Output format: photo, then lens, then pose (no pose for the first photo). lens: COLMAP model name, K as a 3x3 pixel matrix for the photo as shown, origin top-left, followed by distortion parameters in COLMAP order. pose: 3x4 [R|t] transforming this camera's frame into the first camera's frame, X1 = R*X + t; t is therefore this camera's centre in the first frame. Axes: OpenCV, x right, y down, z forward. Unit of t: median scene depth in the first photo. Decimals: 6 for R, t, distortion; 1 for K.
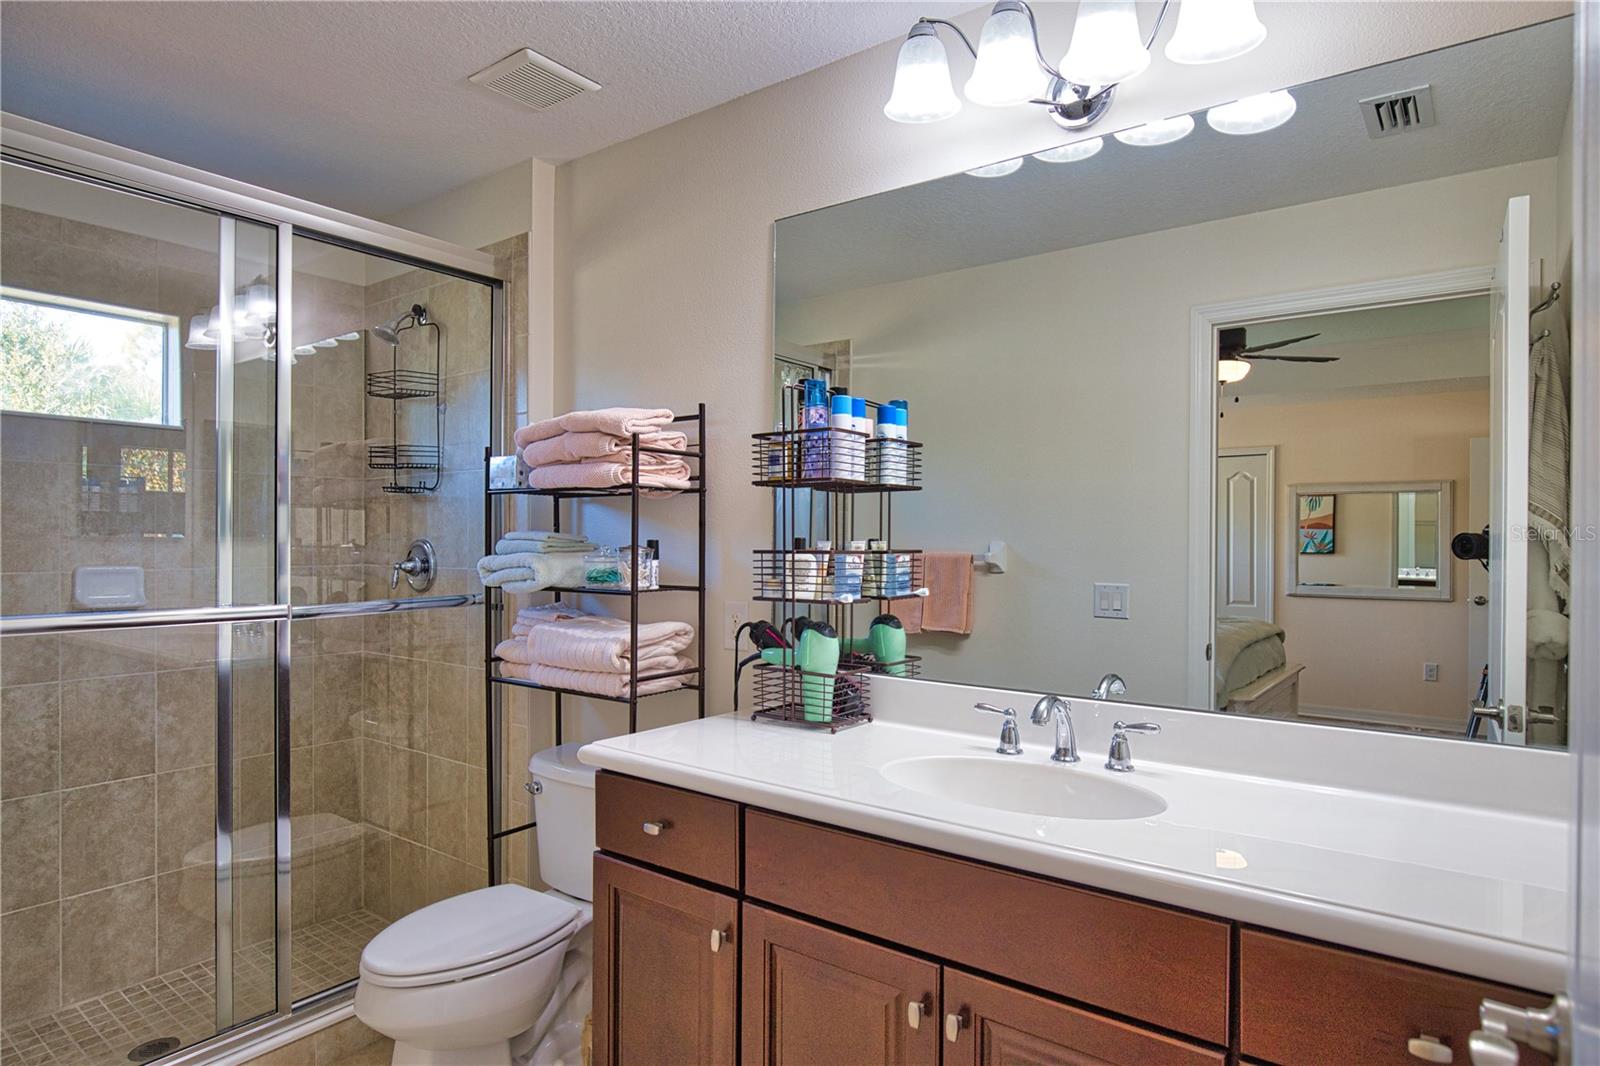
lens RADIAL K [[903.8, 0, 800.0], [0, 903.8, 533.0], [0, 0, 1]] dist [0.000439, 0.000170]
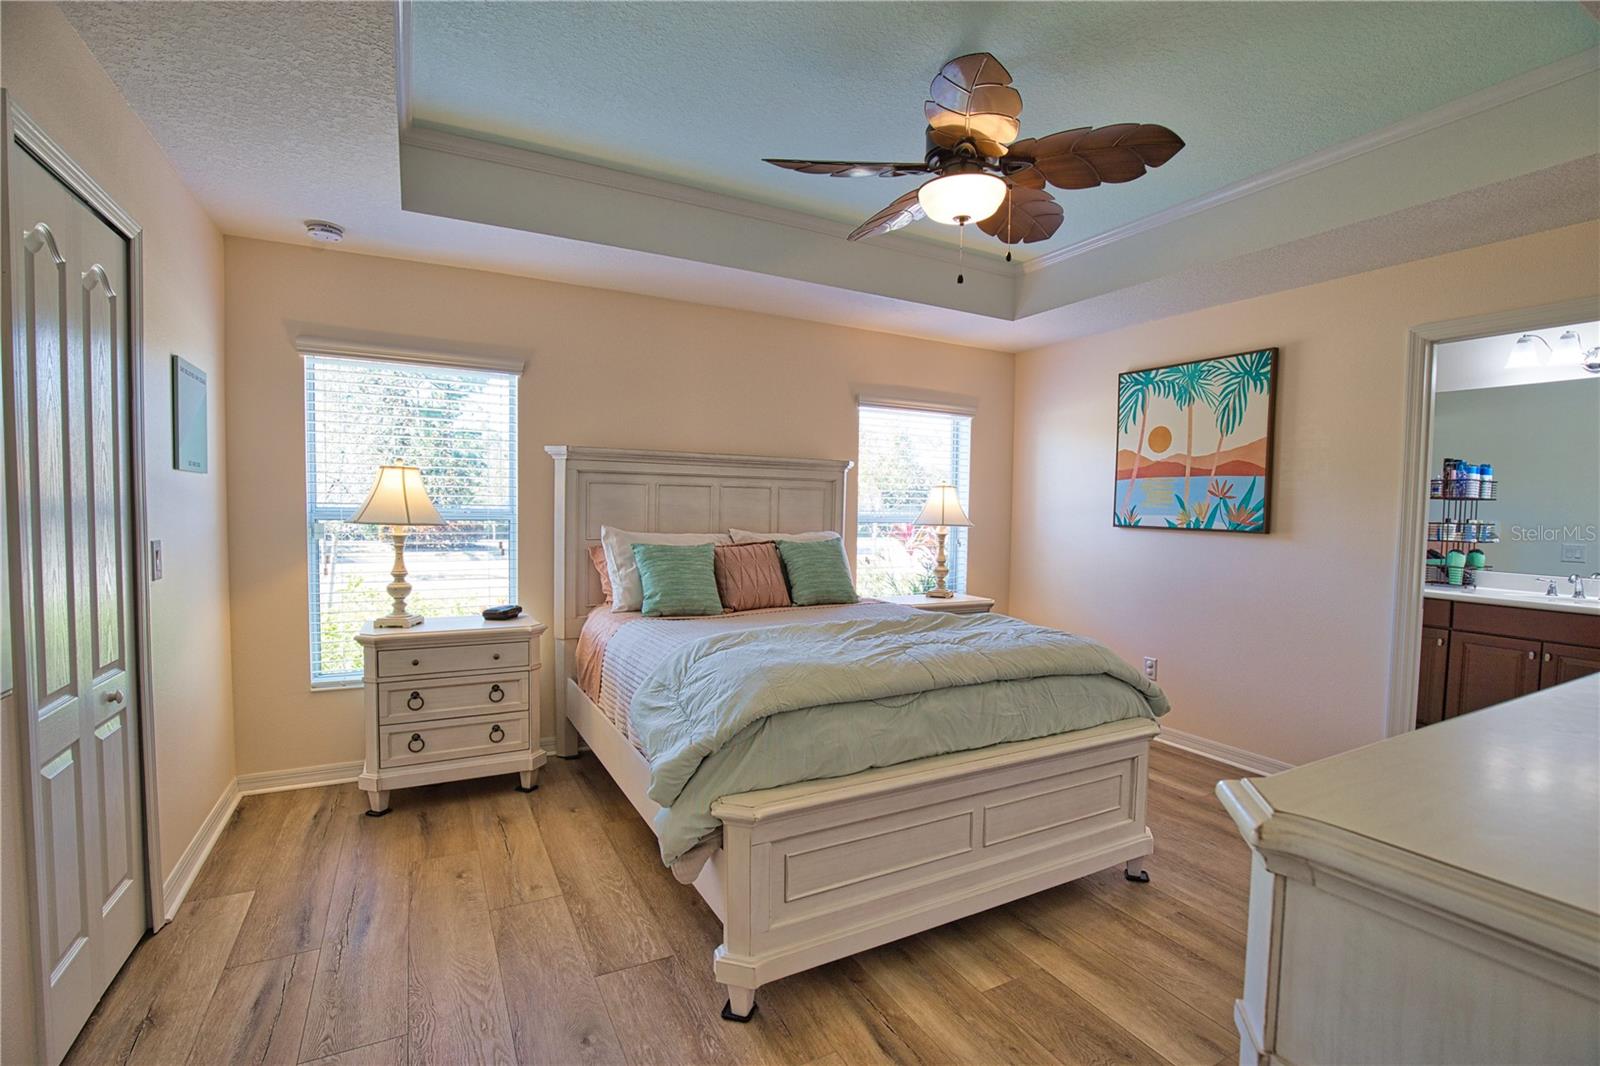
lens RADIAL K [[725.8, 0, 805.2], [0, 725.8, 545.4], [0, 0, 1]] dist [-0.038611, 0.006753]
pose [[0.907805, 0.028995, -0.418389, -0.876224], [-0.007503, 0.998570, 0.052923, -0.011853], [0.419326, -0.044905, 0.906725, -1.764505]]
